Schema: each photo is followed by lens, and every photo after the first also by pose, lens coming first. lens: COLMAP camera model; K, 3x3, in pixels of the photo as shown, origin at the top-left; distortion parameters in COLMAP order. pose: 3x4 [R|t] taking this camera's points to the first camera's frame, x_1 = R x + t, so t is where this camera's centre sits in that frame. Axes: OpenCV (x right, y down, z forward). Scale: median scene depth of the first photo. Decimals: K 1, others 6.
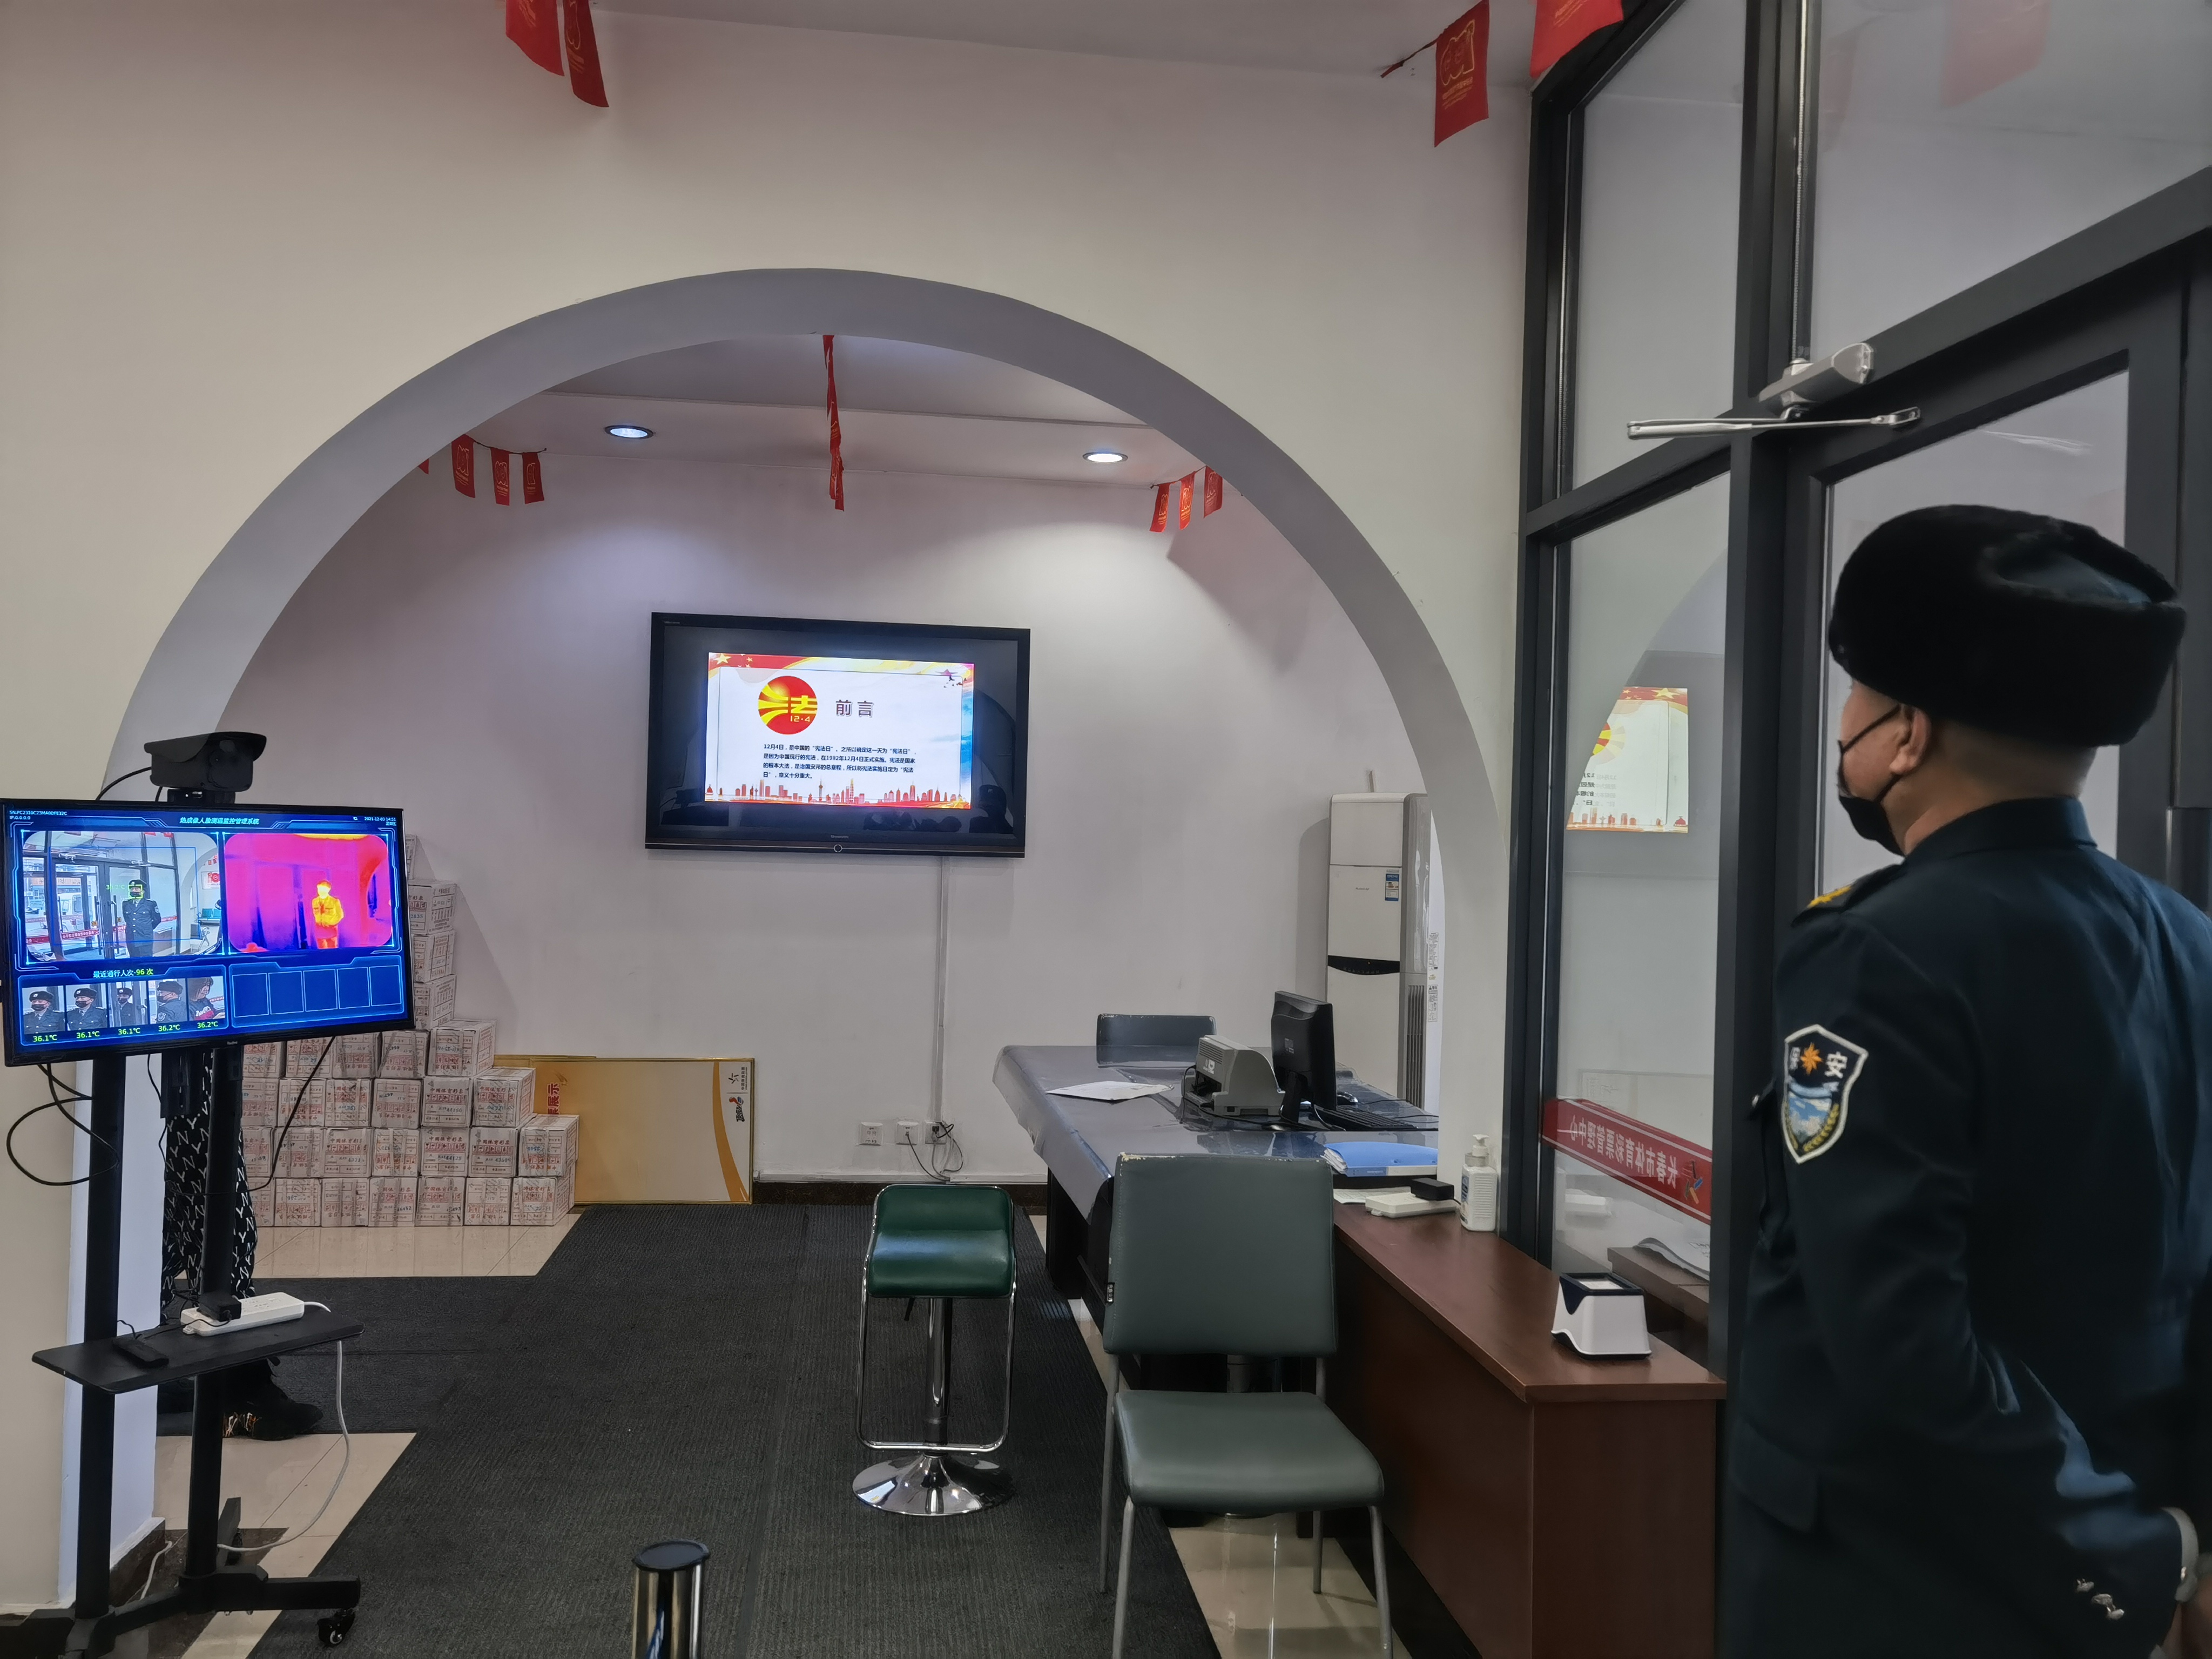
lens RADIAL K [[1717.0, 0, 1102.8], [0, 1717.0, 833.6], [0, 0, 1]] dist [0.006755, 0.004508]
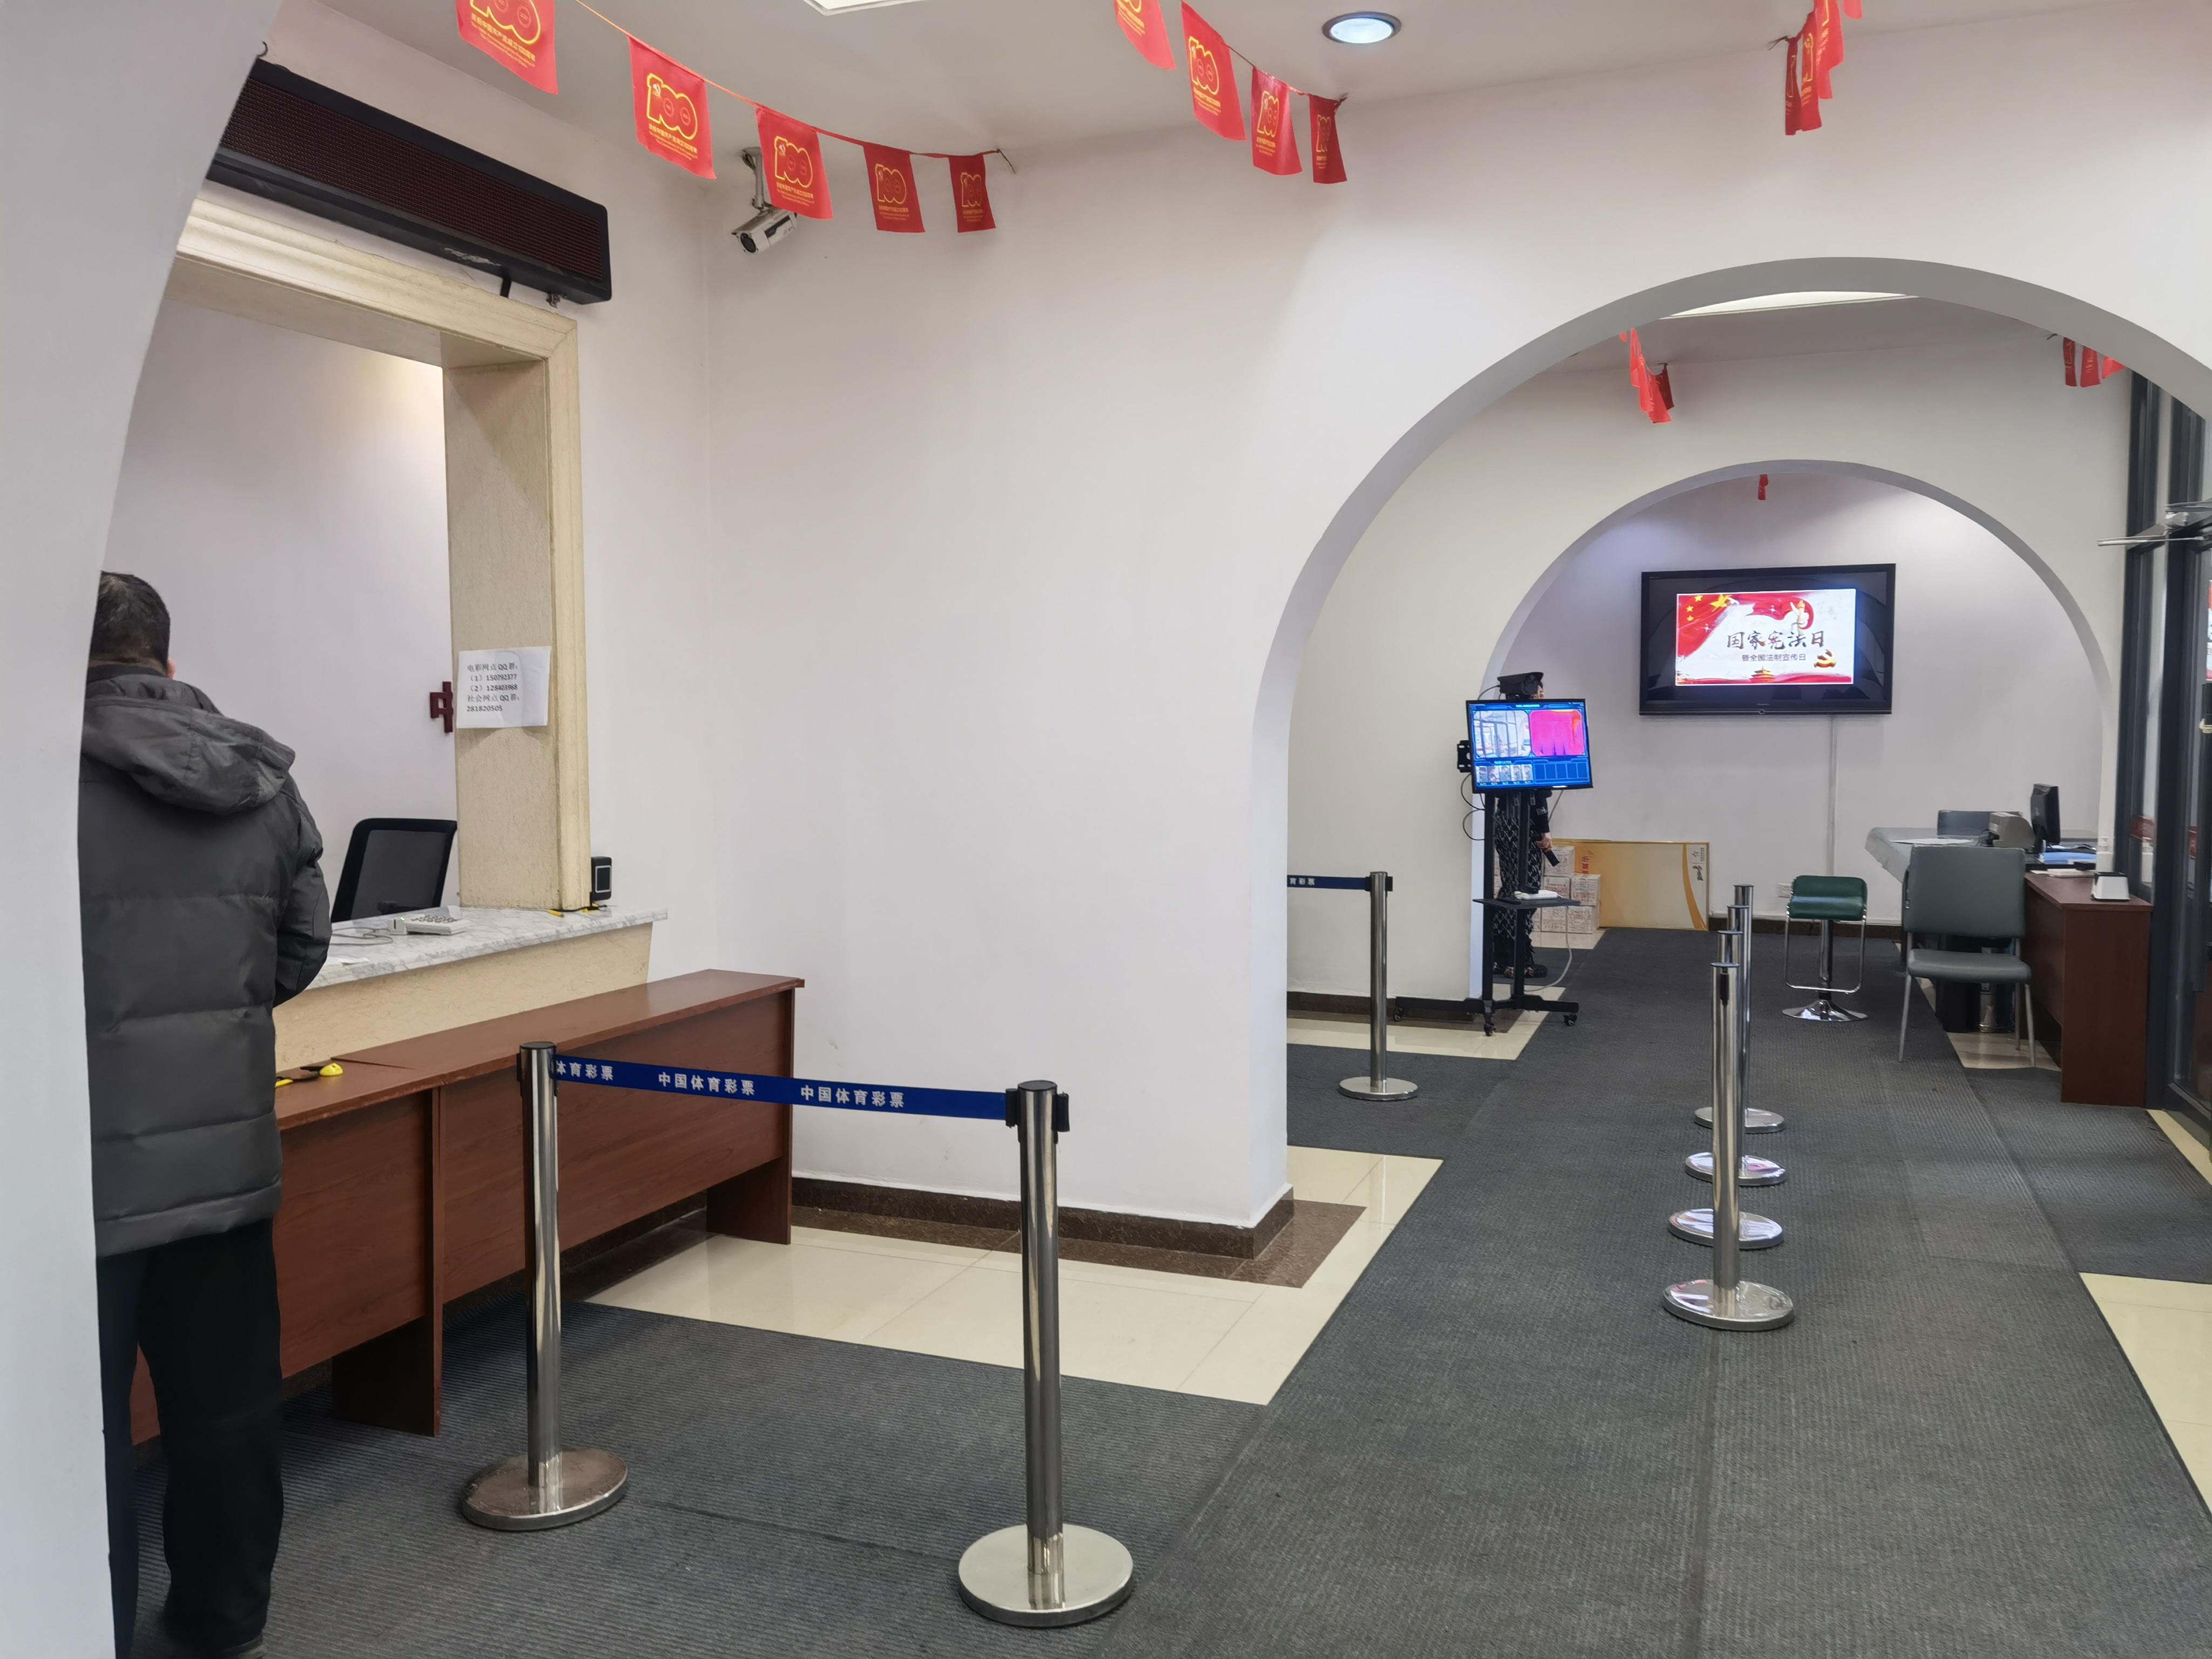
lens RADIAL K [[1717.0, 0, 1098.7], [0, 1717.0, 835.7], [0, 0, 1]] dist [0.006755, 0.004508]
pose [[0.874916, 0.002854, -0.484267, 0.154111], [0.032611, 0.997366, 0.064796, -0.000722], [0.483176, -0.072483, 0.872518, -1.340161]]
